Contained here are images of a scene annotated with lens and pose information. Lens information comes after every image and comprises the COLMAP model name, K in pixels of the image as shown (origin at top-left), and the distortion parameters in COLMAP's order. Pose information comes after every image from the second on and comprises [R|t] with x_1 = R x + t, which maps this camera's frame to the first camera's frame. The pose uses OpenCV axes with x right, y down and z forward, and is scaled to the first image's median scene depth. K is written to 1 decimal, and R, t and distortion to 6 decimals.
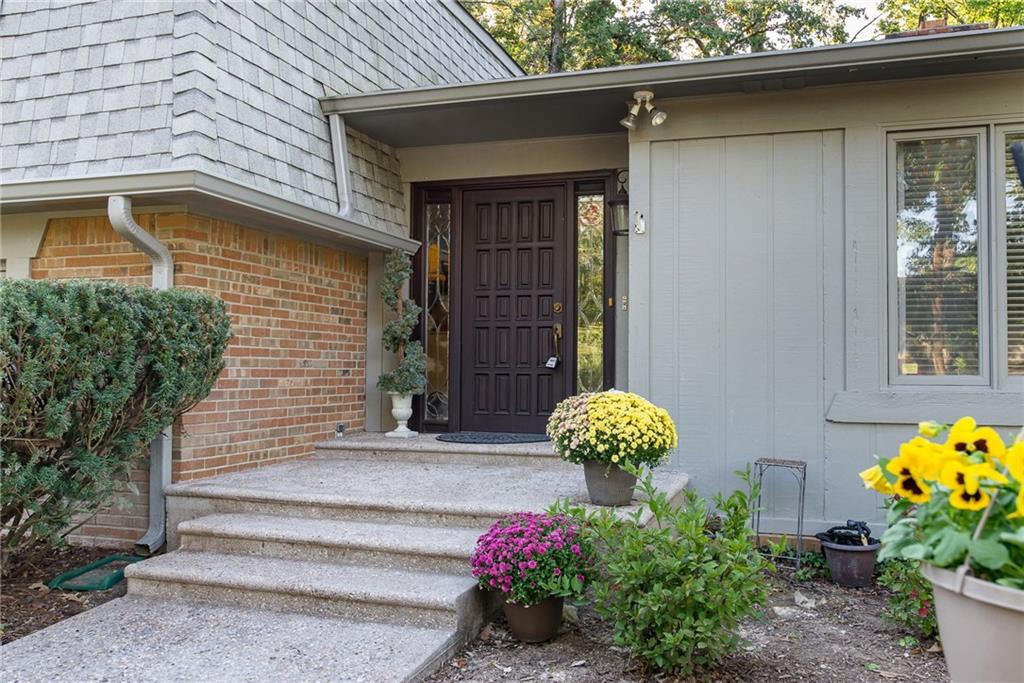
lens RADIAL K [[859.4, 0, 532.4], [0, 859.4, 342.6], [0, 0, 1]] dist [0.004919, -0.006338]
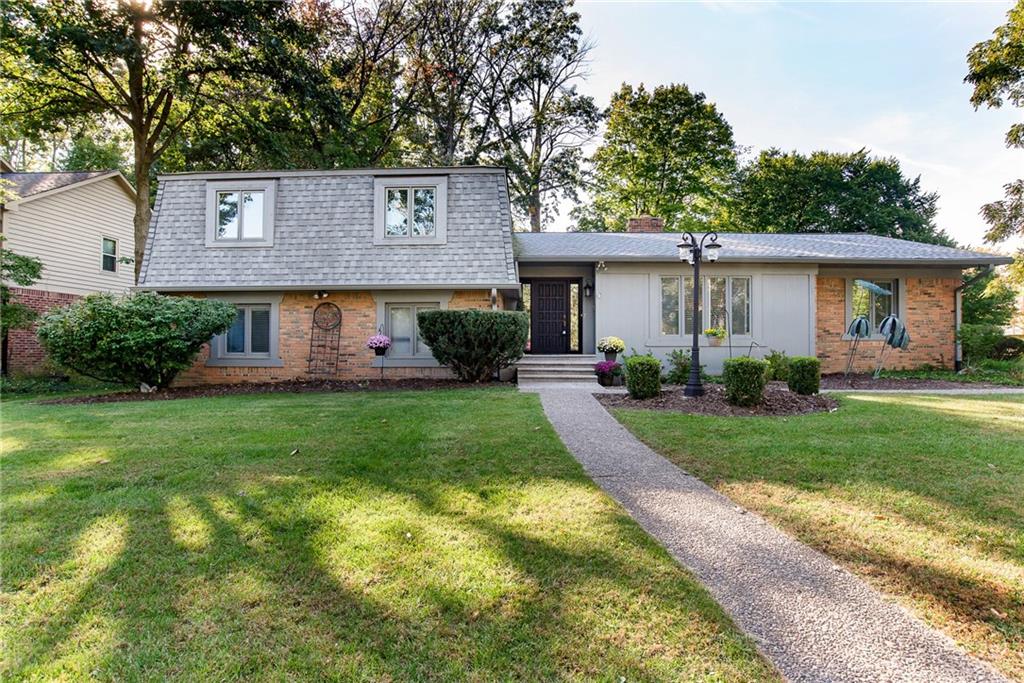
lens RADIAL K [[534.9, 0, 512.0], [0, 534.9, 341.5], [0, 0, 1]] dist [-0.061582, 0.026366]
pose [[0.960633, -0.001487, 0.277817, -1.030926], [-0.004783, 0.999749, 0.021889, 0.017693], [-0.277780, -0.022356, 0.960385, -1.320641]]
